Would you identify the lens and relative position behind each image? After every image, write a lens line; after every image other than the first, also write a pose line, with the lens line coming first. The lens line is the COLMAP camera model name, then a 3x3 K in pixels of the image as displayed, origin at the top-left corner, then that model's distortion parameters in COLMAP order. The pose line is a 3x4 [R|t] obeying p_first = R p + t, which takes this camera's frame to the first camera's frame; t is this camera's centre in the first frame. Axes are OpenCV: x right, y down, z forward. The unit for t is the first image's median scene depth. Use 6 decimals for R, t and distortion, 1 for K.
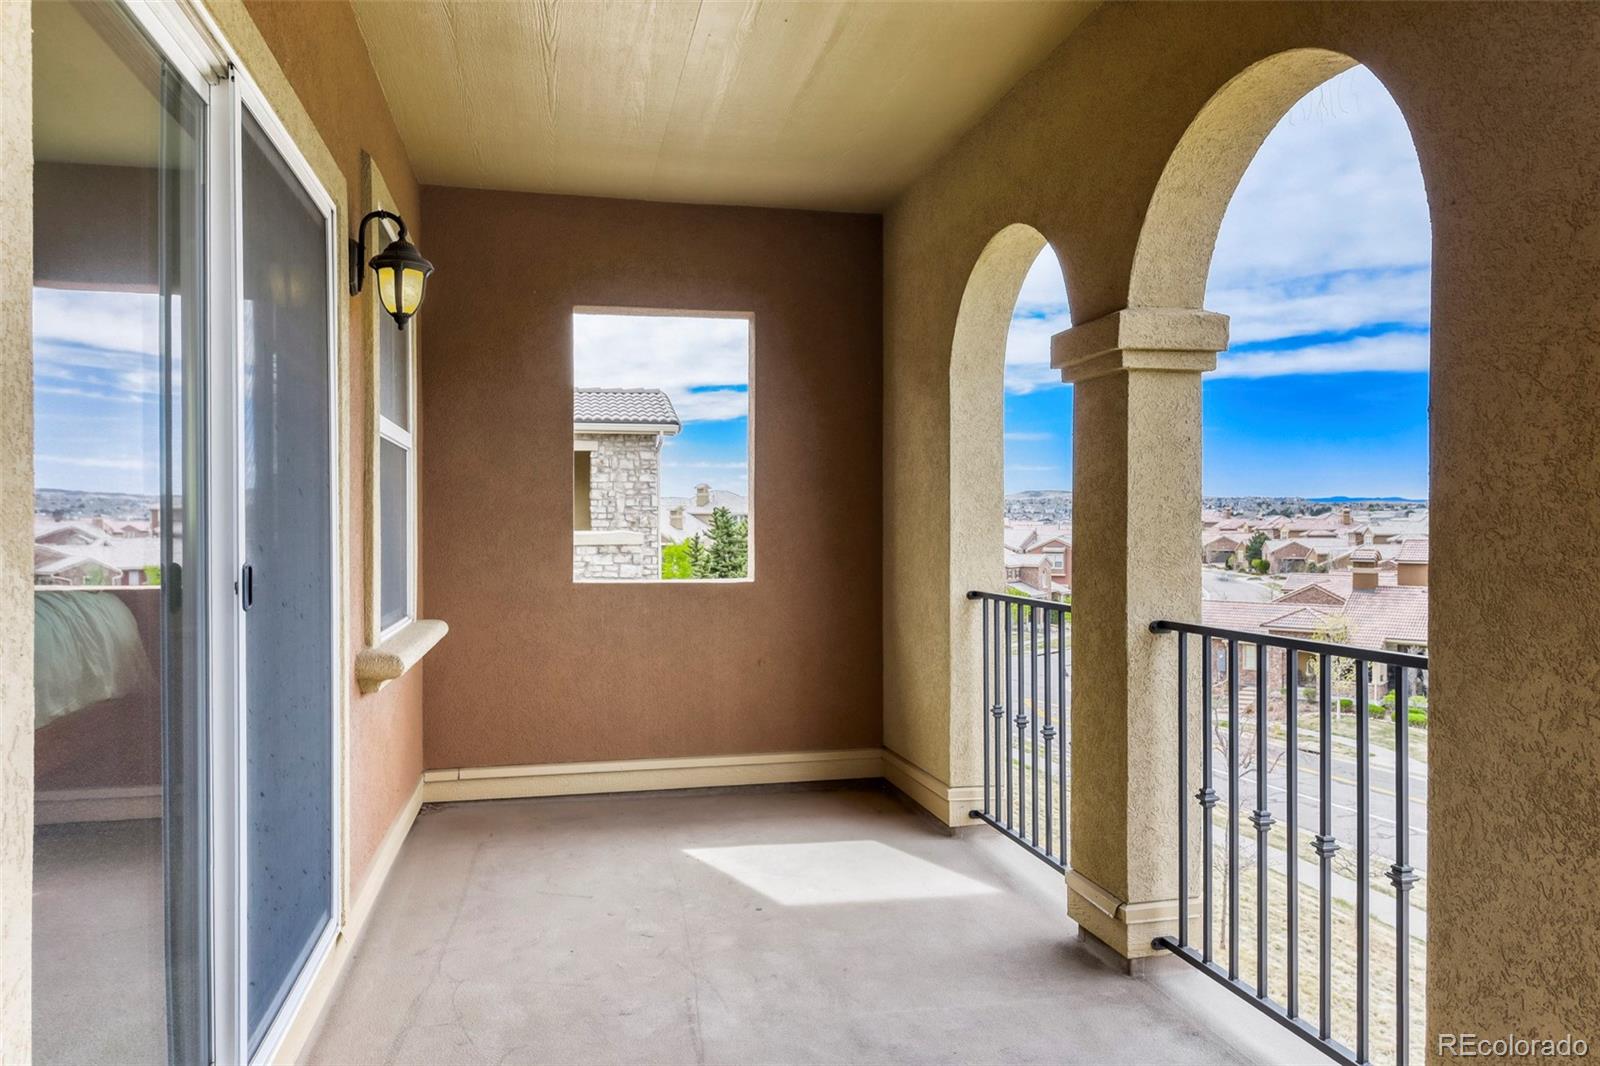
lens RADIAL K [[1084.5, 0, 800.0], [0, 1084.5, 533.0], [0, 0, 1]] dist [0.003251, 0.001628]
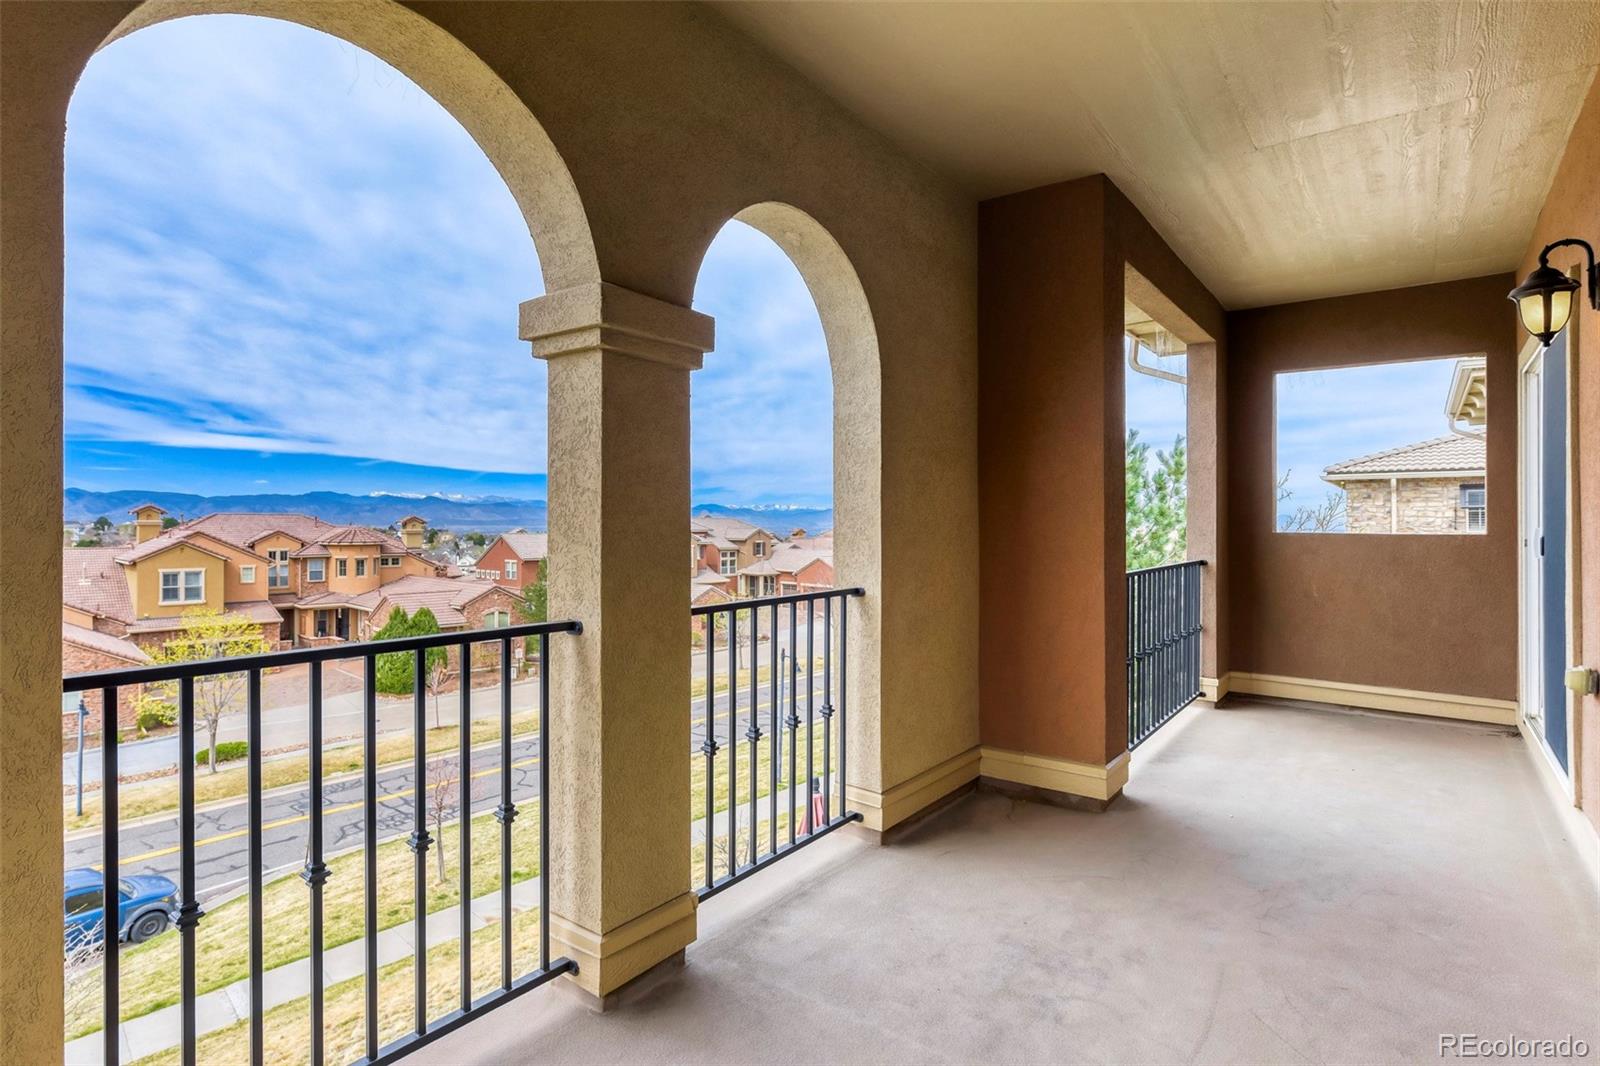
lens RADIAL K [[819.3, 0, 797.8], [0, 819.3, 526.0], [0, 0, 1]] dist [0.001921, 0.001101]
pose [[-0.645041, 0.000817, 0.764147, -0.361728], [0.001589, 0.999999, 0.000272, 0.001241], [-0.764146, 0.001390, -0.645042, 1.466526]]
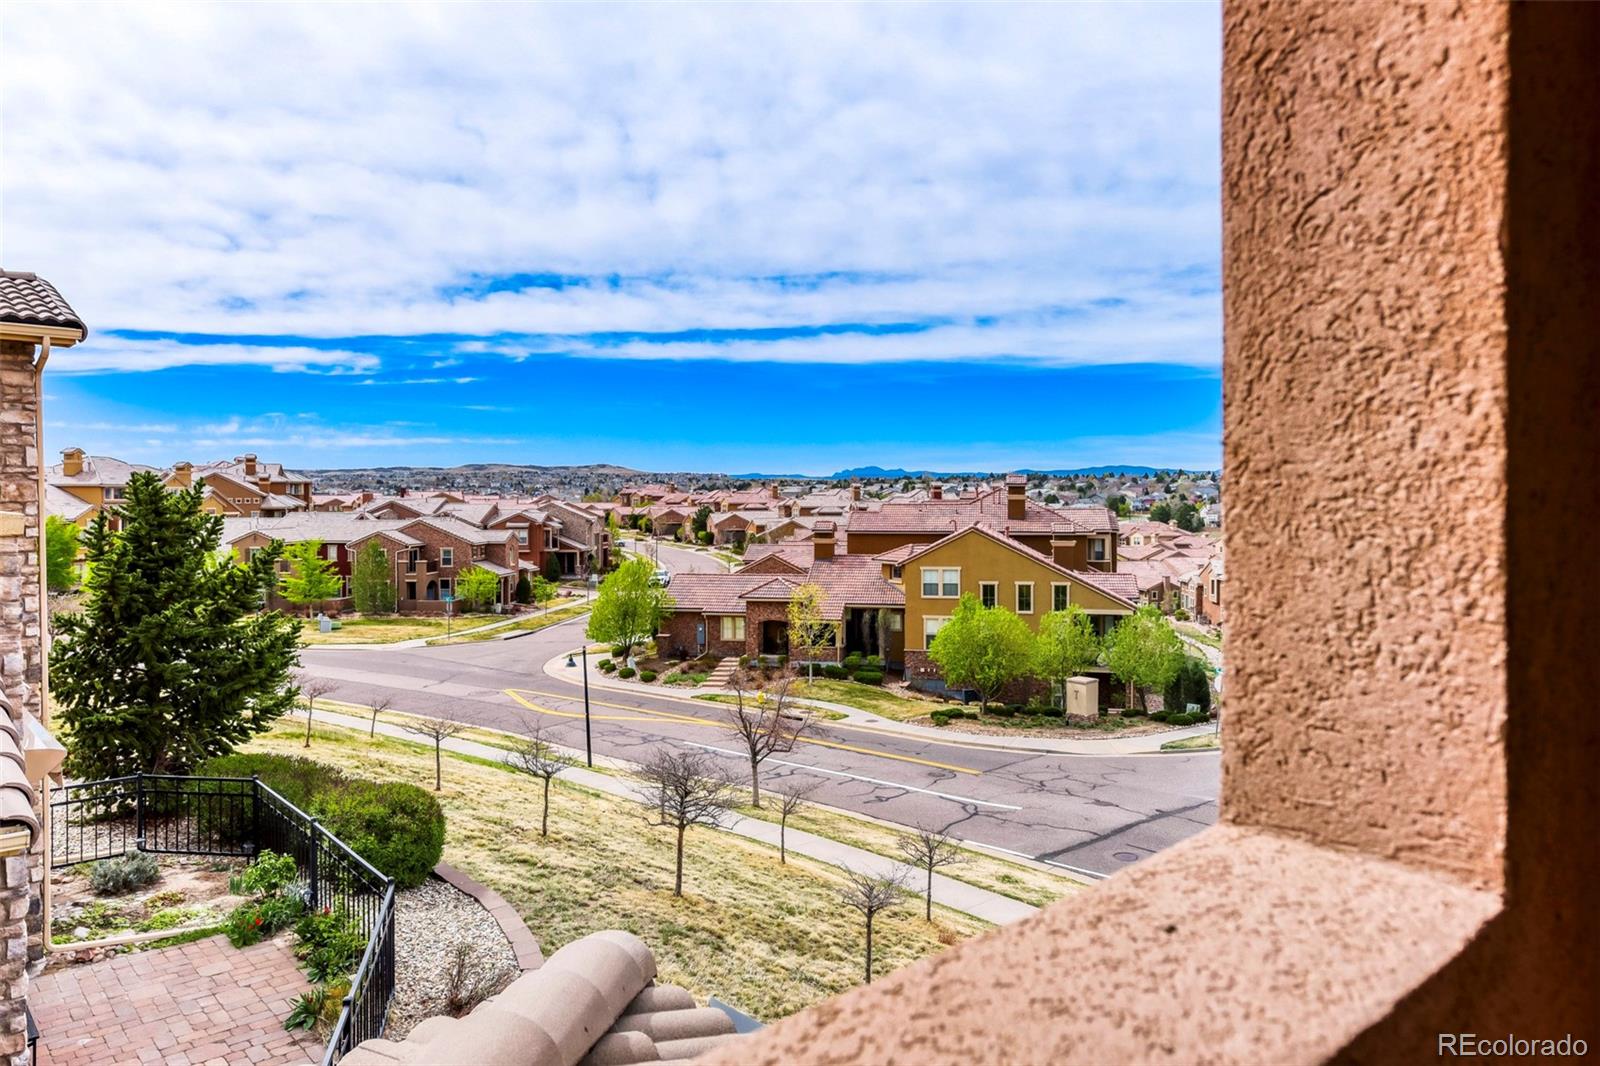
lens RADIAL K [[1075.6, 0, 801.3], [0, 1075.6, 512.2], [0, 0, 1]] dist [0.003576, 0.001845]
pose [[0.872610, -0.007484, 0.488360, -0.008042], [0.005238, 0.999968, 0.005965, -0.000156], [-0.488390, -0.002647, 0.872622, 0.041498]]
